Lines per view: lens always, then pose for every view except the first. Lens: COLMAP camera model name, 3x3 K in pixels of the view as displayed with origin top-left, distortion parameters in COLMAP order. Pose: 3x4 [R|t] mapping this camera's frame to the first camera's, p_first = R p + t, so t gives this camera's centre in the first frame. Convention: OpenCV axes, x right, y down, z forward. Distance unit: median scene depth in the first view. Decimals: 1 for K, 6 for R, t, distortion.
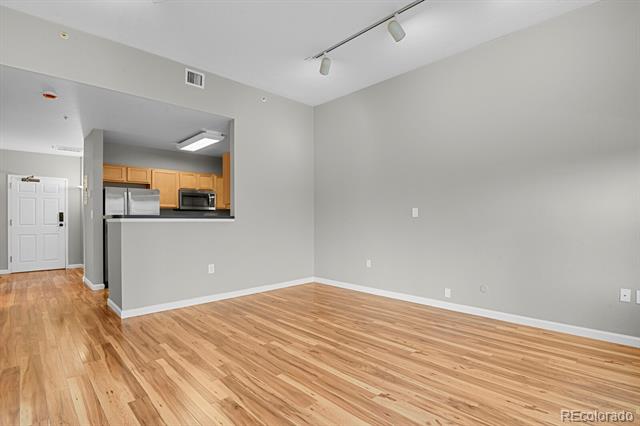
lens RADIAL K [[313.5, 0, 323.9], [0, 313.5, 217.6], [0, 0, 1]] dist [-0.021430, -0.000525]
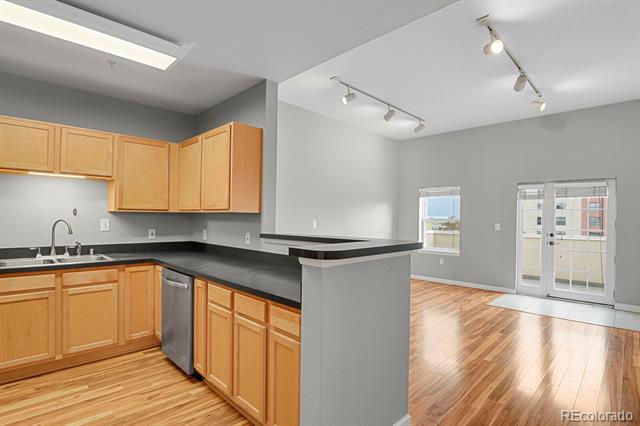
lens RADIAL K [[317.8, 0, 322.2], [0, 317.8, 218.3], [0, 0, 1]] dist [-0.029767, 0.000202]
pose [[-0.009909, 0.003607, 0.999944, -1.297675], [-0.016936, 0.999849, -0.003774, -0.046295], [-0.999807, -0.016973, -0.009846, 1.247384]]
